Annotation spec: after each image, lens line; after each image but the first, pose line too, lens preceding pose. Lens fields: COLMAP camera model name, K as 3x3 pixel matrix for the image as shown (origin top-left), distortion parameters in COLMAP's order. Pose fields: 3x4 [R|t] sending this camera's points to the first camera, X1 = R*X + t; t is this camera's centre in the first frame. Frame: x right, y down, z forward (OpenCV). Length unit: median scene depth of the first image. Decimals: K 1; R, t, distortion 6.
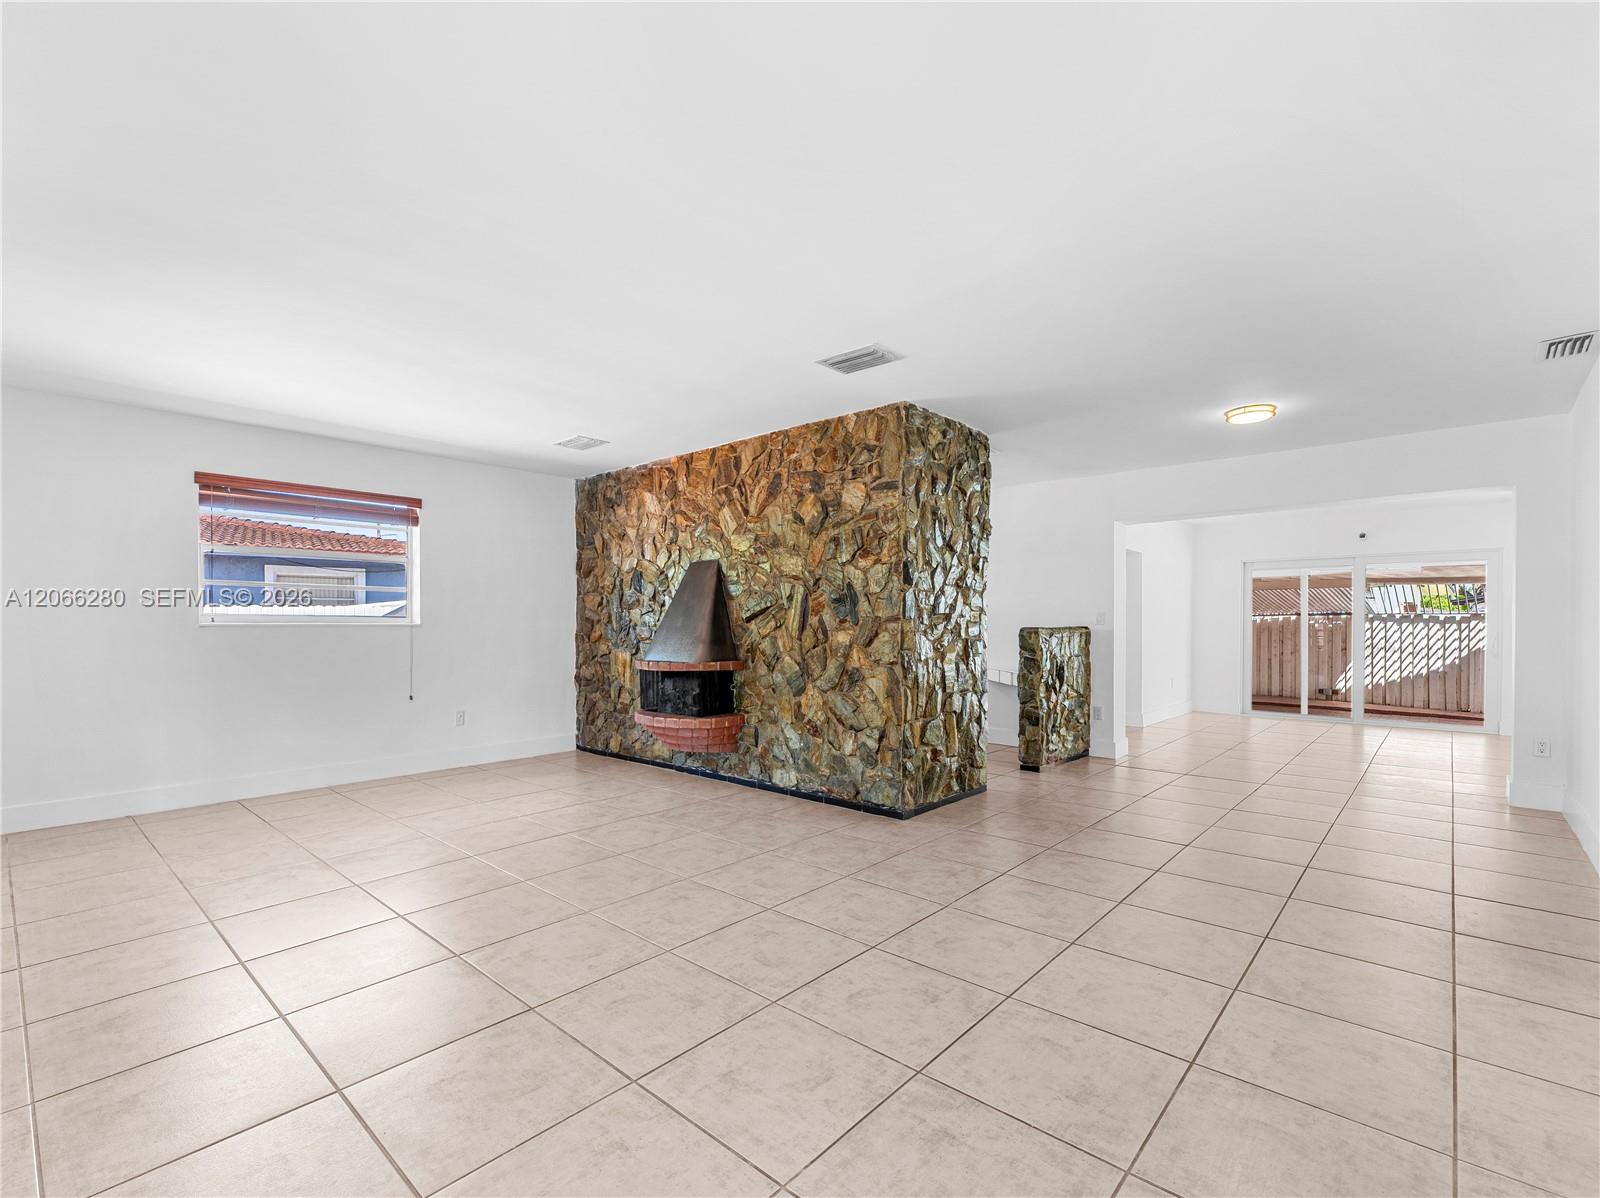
lens RADIAL K [[727.1, 0, 793.0], [0, 727.1, 614.7], [0, 0, 1]] dist [-0.002176, 0.000329]
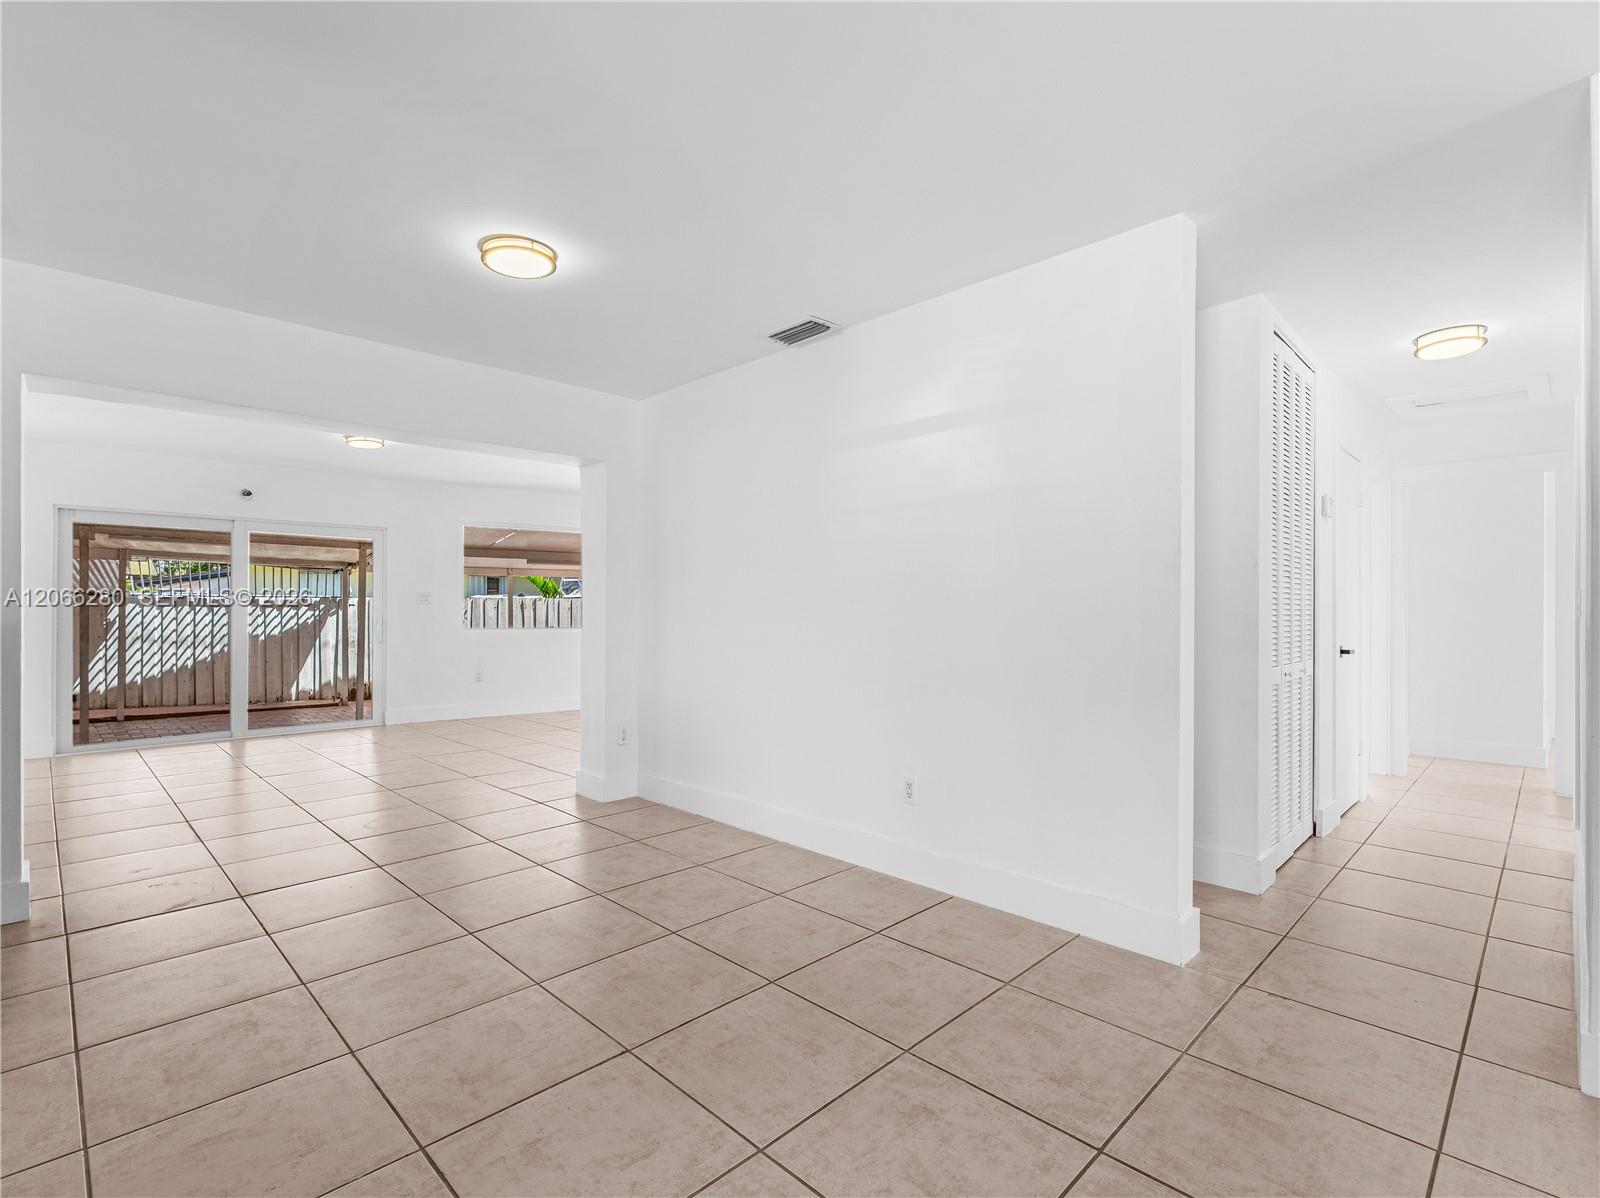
lens RADIAL K [[764.2, 0, 811.0], [0, 764.2, 600.3], [0, 0, 1]] dist [0.004782, -0.002487]
pose [[0.998781, 0.000834, -0.049363, 0.103279], [-0.001005, 0.999994, -0.003453, -0.000045], [0.049360, 0.003499, 0.998775, -0.090703]]
